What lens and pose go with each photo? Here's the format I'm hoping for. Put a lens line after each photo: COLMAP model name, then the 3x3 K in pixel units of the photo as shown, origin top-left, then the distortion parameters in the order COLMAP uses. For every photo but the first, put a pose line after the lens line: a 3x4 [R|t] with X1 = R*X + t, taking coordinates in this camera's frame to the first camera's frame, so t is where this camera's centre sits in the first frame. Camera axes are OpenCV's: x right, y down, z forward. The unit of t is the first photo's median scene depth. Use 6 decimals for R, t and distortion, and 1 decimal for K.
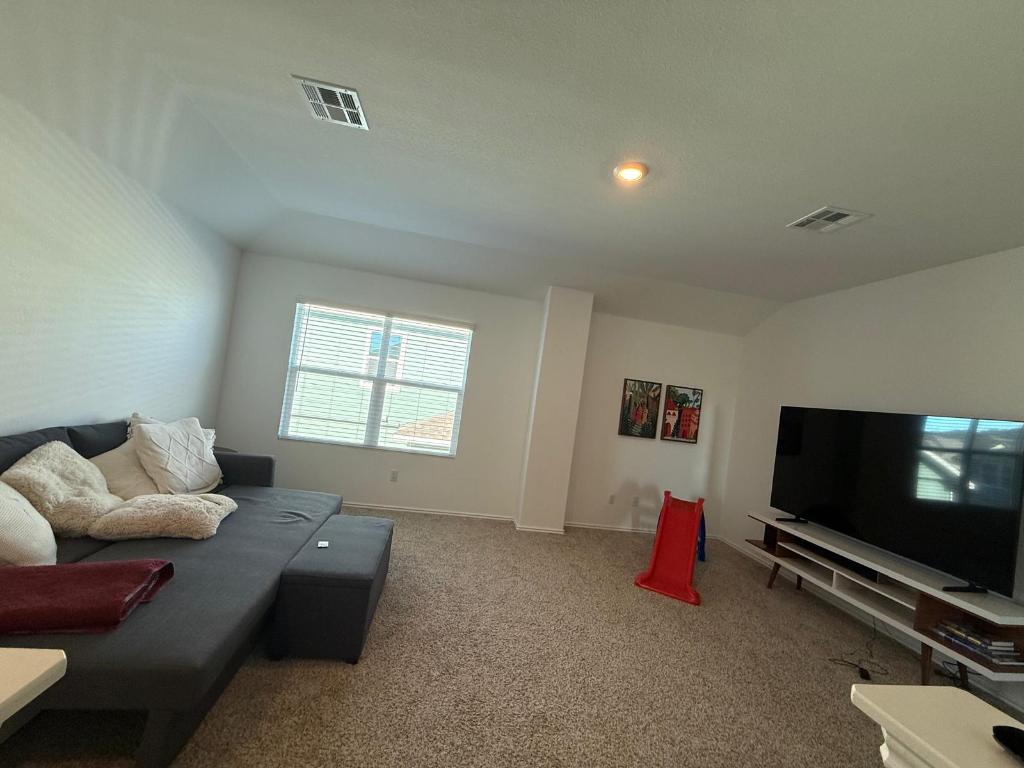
lens RADIAL K [[409.7, 0, 510.1], [0, 409.7, 386.7], [0, 0, 1]] dist [0.002654, -0.000425]
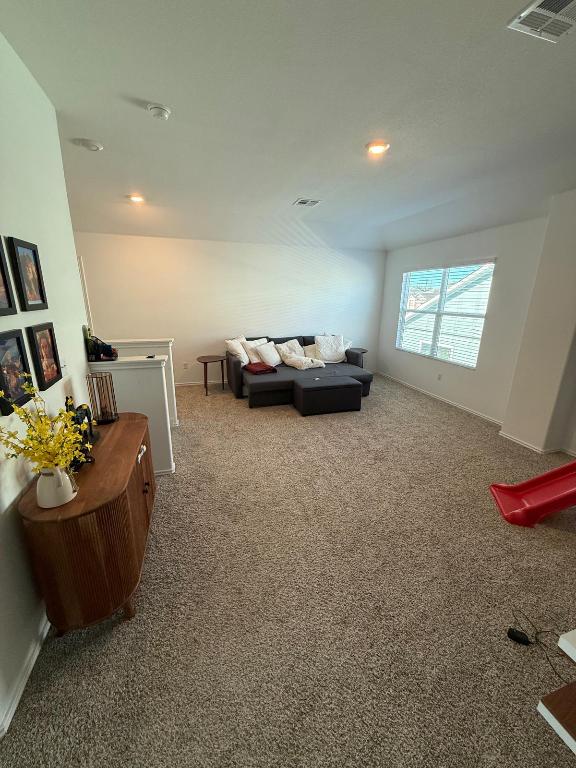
lens RADIAL K [[307.2, 0, 282.6], [0, 307.2, 384.5], [0, 0, 1]] dist [0.002654, -0.000425]
pose [[0.100313, 0.137750, -0.985374, 0.797501], [0.035425, 0.989247, 0.141897, 0.062547], [0.994325, -0.049141, 0.094355, 0.306995]]
